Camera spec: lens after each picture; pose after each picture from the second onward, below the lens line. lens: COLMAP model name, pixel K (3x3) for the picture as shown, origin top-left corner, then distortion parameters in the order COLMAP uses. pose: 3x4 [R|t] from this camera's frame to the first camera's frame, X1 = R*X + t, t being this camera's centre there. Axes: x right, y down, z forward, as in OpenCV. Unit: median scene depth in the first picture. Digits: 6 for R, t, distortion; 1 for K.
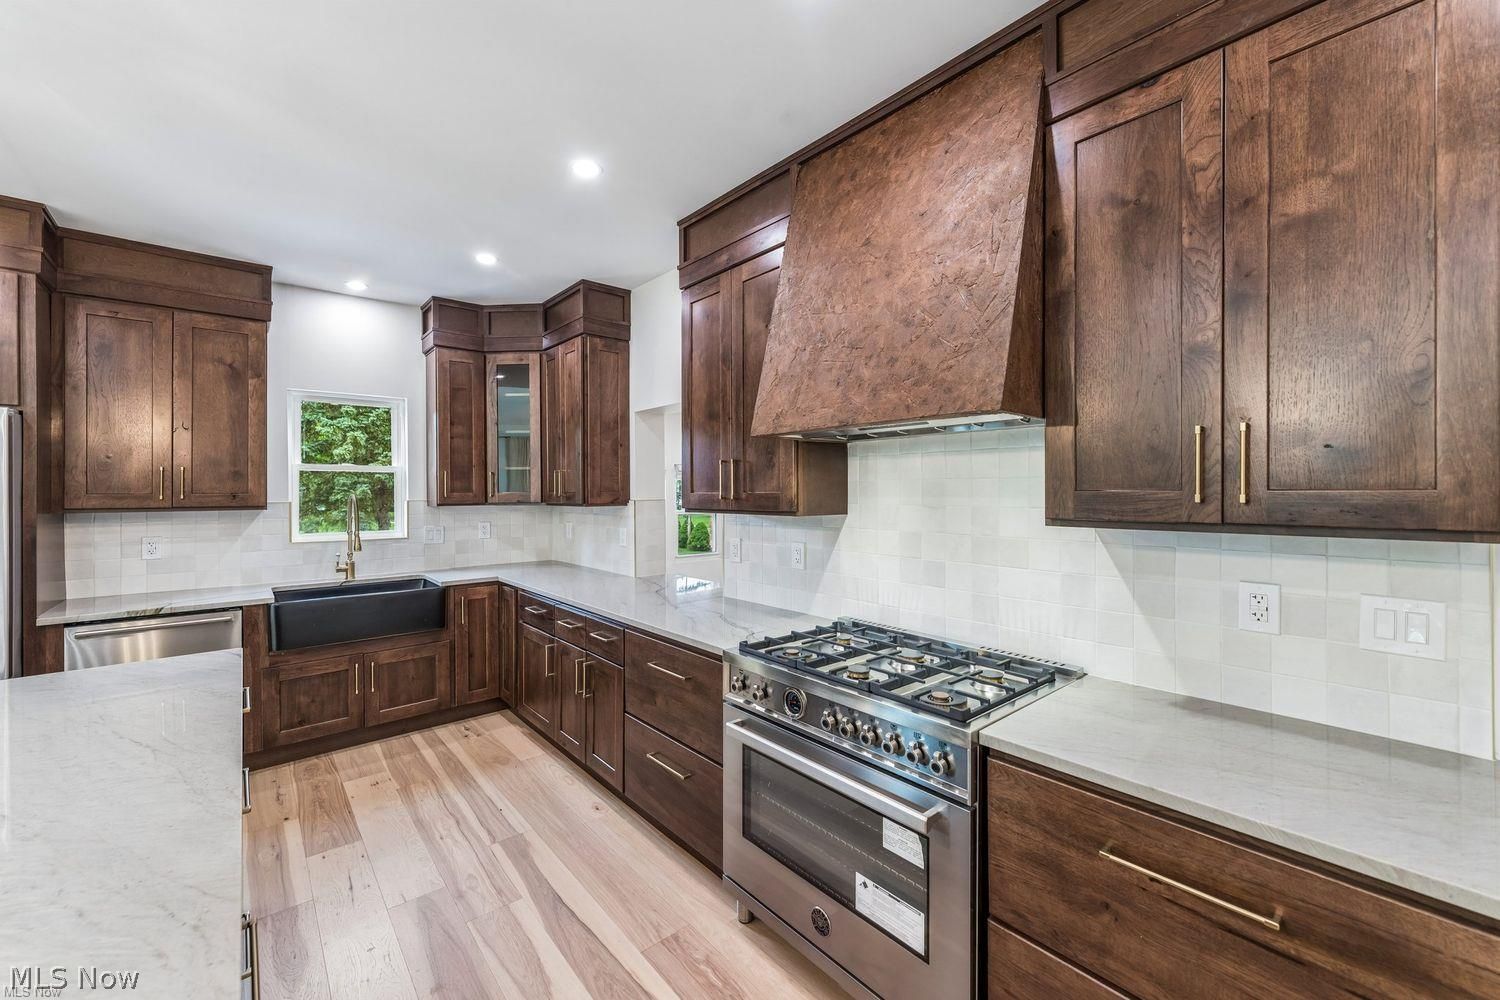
lens RADIAL K [[596.4, 0, 757.0], [0, 596.4, 490.0], [0, 0, 1]] dist [0.001586, 0.000082]
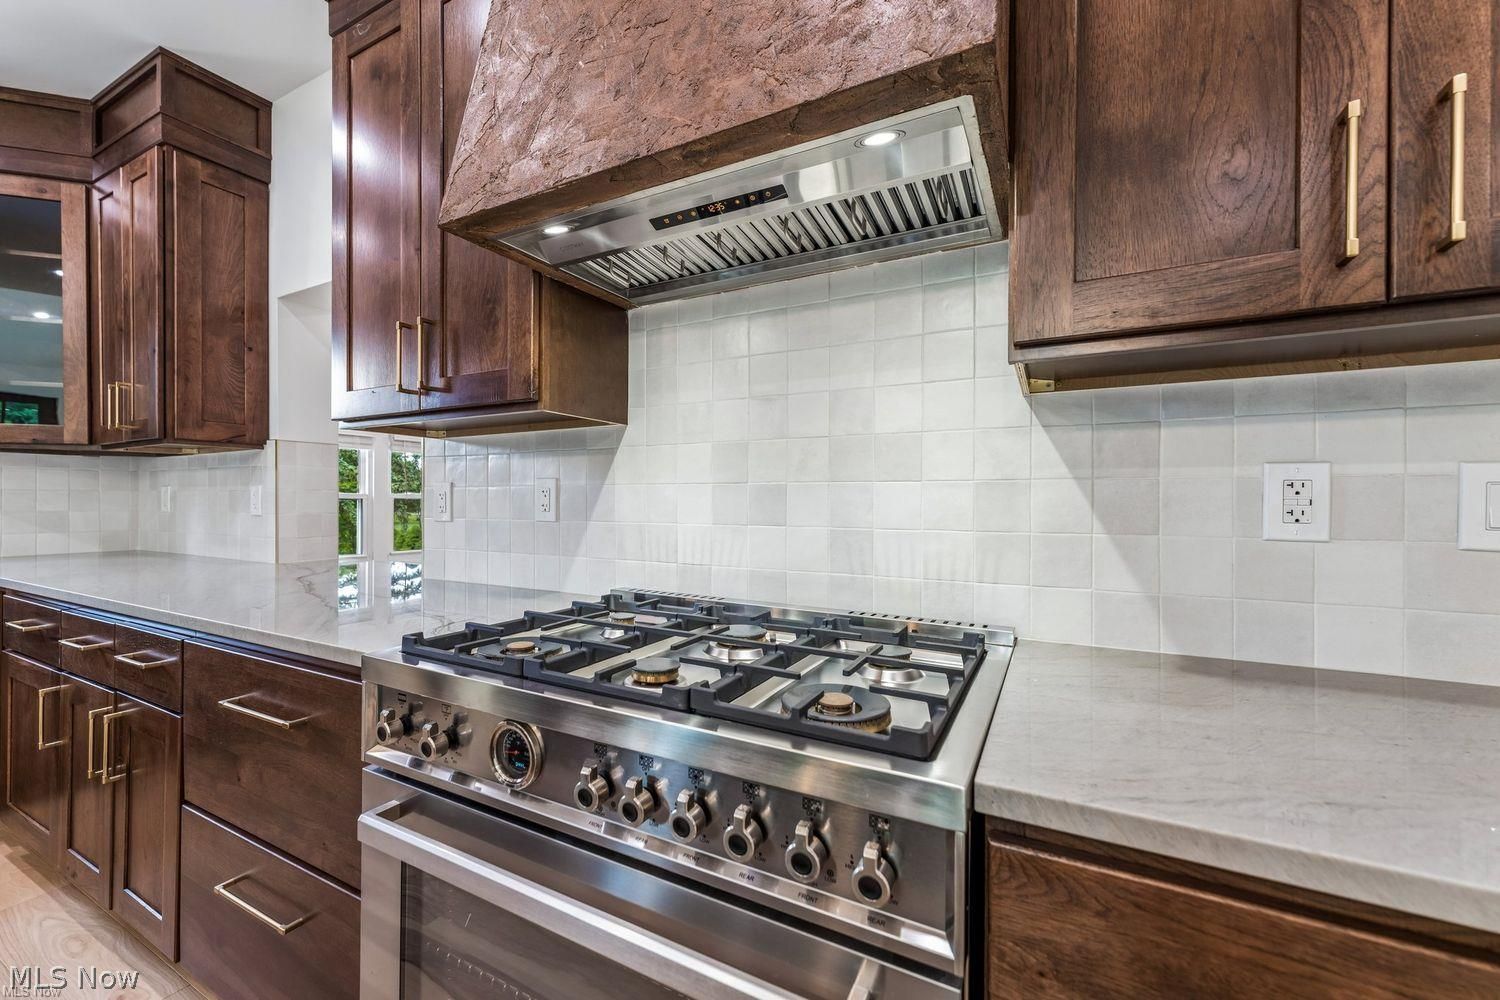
lens RADIAL K [[590.6, 0, 750.0], [0, 590.6, 500.0], [0, 0, 1]] dist [0.003470, 0.000173]
pose [[0.931539, 0.004675, 0.363611, 0.056753], [-0.005156, 0.999987, 0.000351, 0.144180], [-0.363604, -0.002202, 0.931551, 0.457074]]
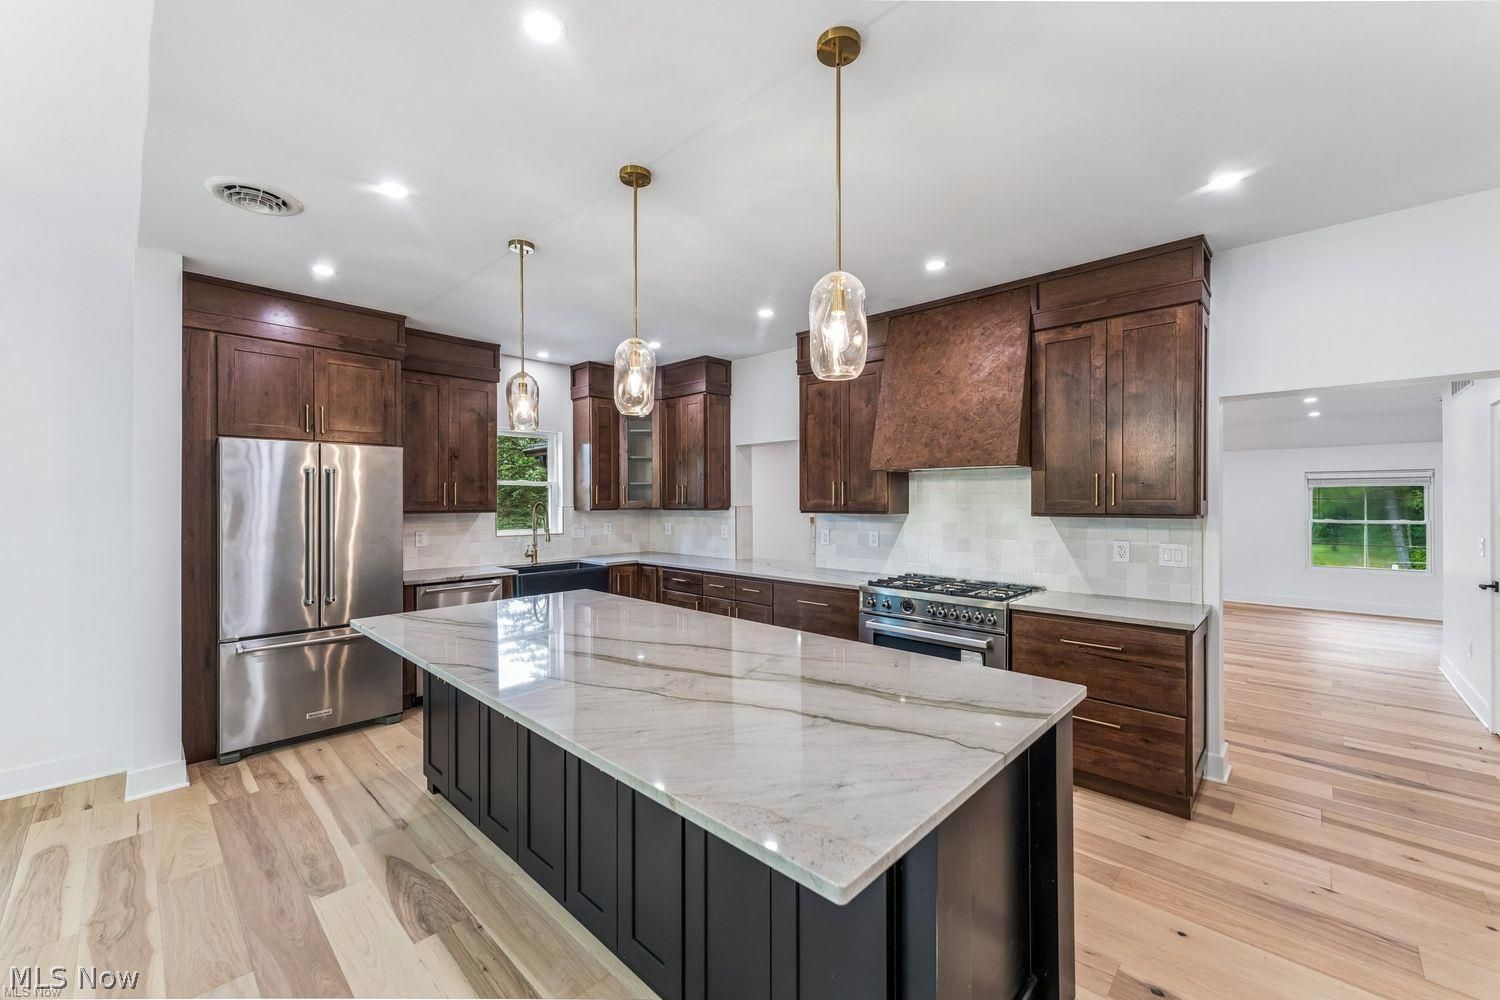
lens RADIAL K [[590.6, 0, 750.0], [0, 590.6, 500.0], [0, 0, 1]] dist [0.003470, 0.000173]
pose [[0.995098, 0.000597, 0.098892, -0.581133], [-0.000847, 0.999997, 0.002485, -0.002708], [-0.098890, -0.002556, 0.995095, -0.808460]]
